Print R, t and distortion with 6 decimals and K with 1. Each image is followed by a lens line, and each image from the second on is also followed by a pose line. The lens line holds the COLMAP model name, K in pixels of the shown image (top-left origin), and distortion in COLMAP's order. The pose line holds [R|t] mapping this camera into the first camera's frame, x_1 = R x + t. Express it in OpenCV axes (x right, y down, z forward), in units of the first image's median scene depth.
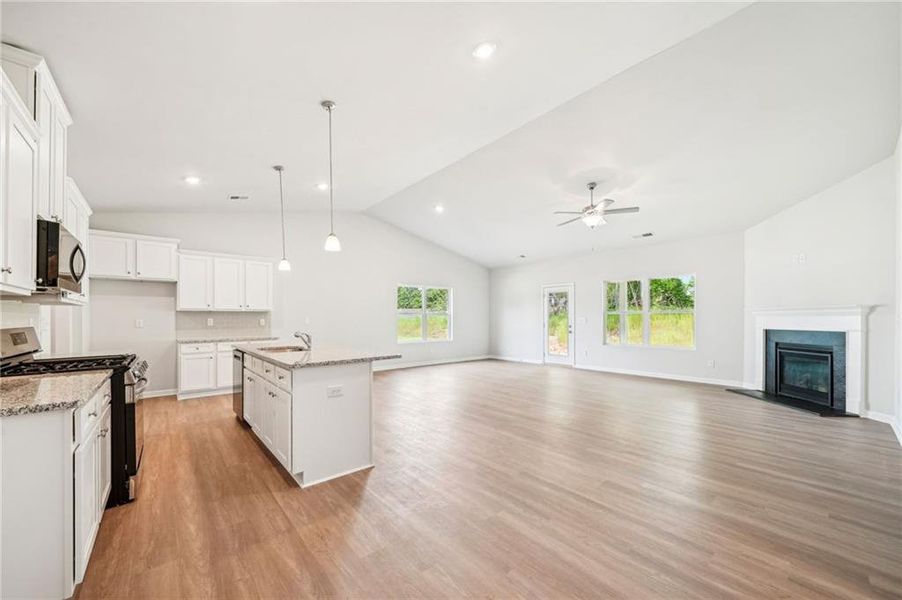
lens RADIAL K [[338.7, 0, 442.2], [0, 338.7, 319.3], [0, 0, 1]] dist [-0.003124, -0.000402]
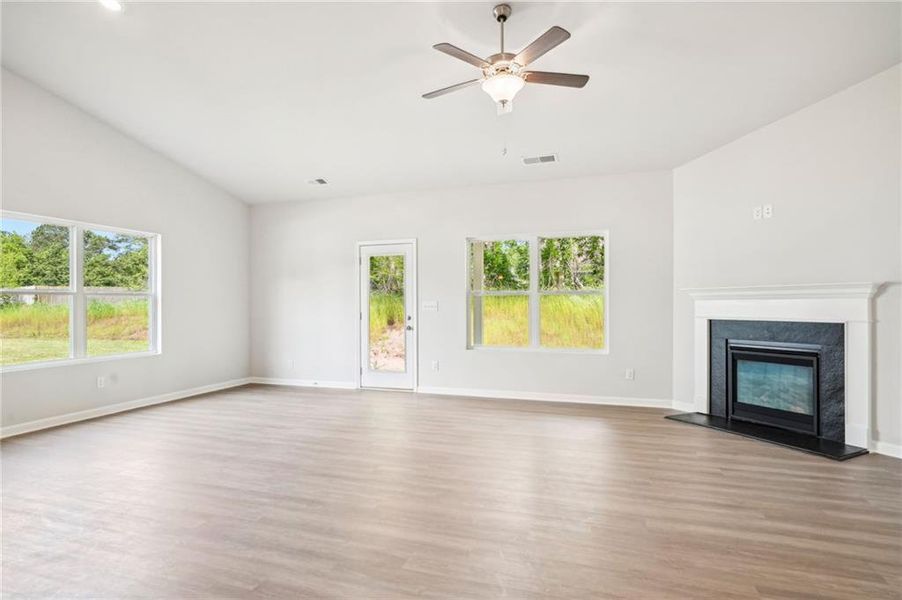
lens RADIAL K [[478.0, 0, 451.8], [0, 478.0, 303.2], [0, 0, 1]] dist [0.000285, -0.001091]
pose [[0.848640, -0.000203, 0.528971, 0.041989], [0.002310, 0.999992, -0.003322, 0.000076], [-0.528966, 0.004041, 0.848633, 0.478184]]
